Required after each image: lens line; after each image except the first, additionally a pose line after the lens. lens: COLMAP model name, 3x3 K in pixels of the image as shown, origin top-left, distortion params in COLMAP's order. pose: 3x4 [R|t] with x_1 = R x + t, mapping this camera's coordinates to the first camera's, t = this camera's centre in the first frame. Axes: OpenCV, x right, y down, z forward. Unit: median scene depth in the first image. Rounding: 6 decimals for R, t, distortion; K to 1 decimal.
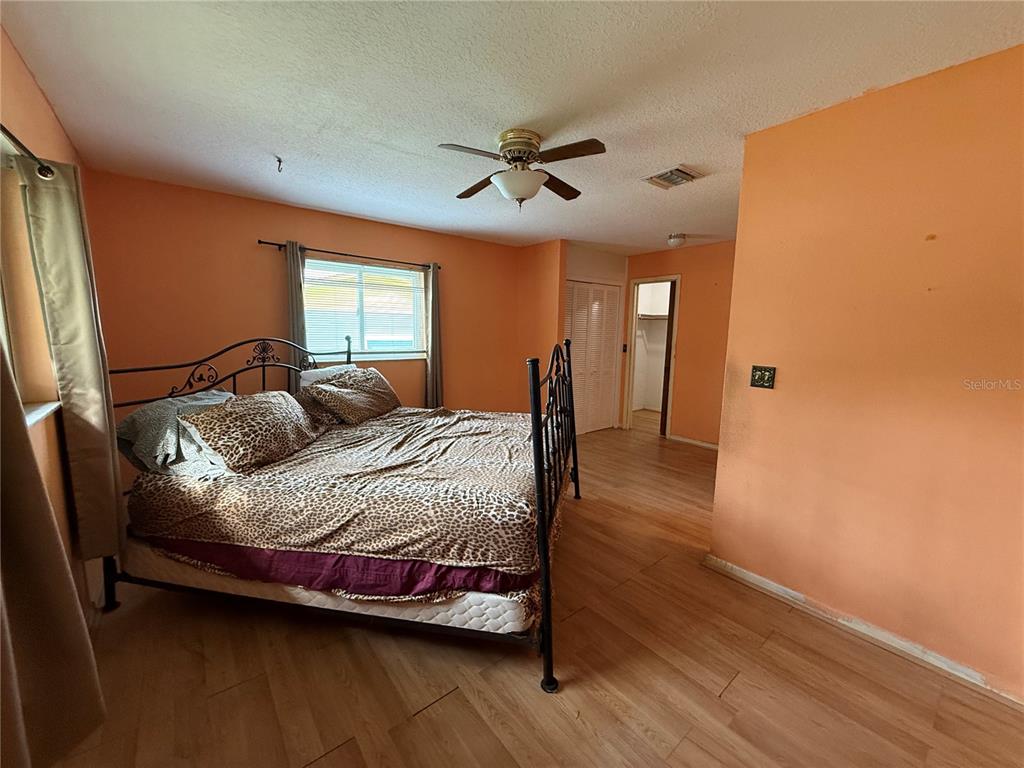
lens RADIAL K [[408.0, 0, 517.5], [0, 408.0, 387.0], [0, 0, 1]] dist [-0.000647, -0.000004]
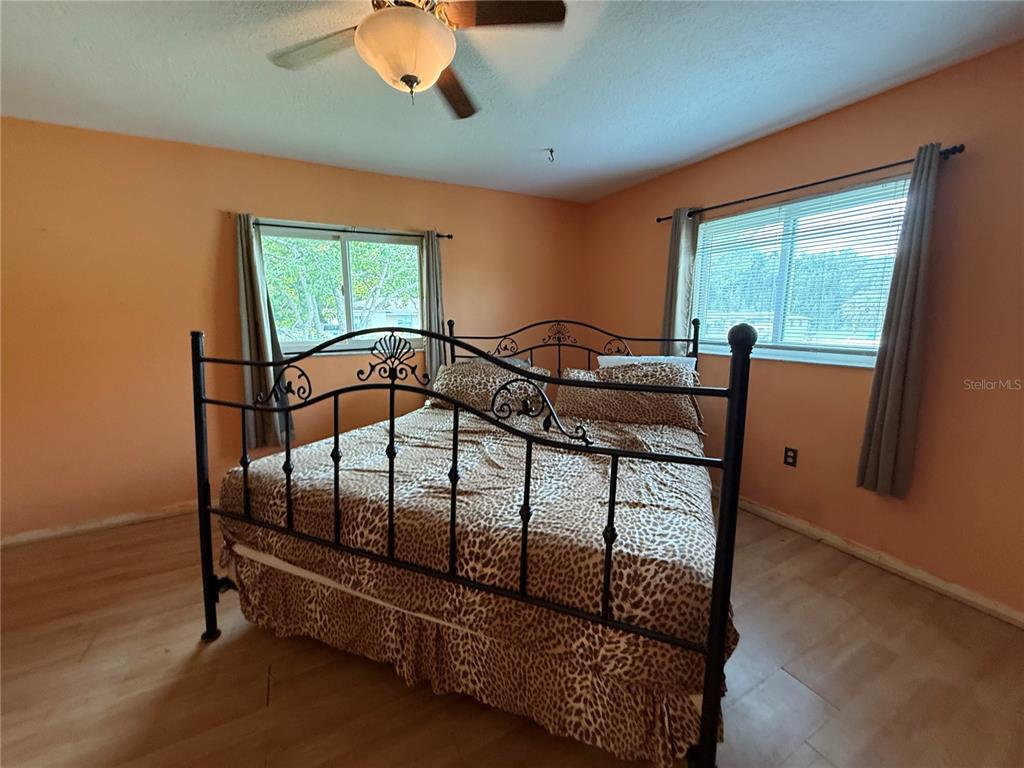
lens RADIAL K [[408.0, 0, 514.1], [0, 408.0, 385.0], [0, 0, 1]] dist [-0.000647, -0.000004]
pose [[-0.203457, 0.151388, -0.967309, 0.507845], [-0.129874, 0.975070, 0.179919, -0.129944], [0.970432, 0.162234, -0.178724, 1.096705]]
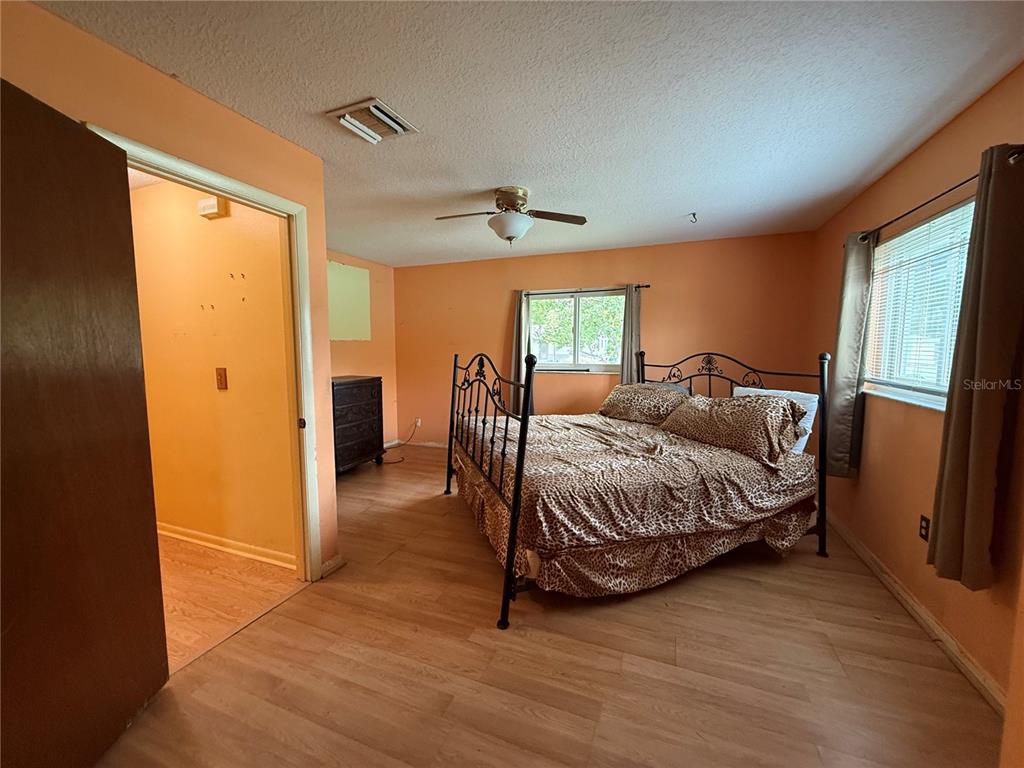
lens RADIAL K [[408.0, 0, 510.5], [0, 408.0, 383.8], [0, 0, 1]] dist [-0.000647, -0.000004]
pose [[-0.879469, 0.027956, -0.475134, 0.505923], [-0.077509, 0.976535, 0.200926, -0.227985], [0.469603, 0.213535, -0.856666, 1.785425]]
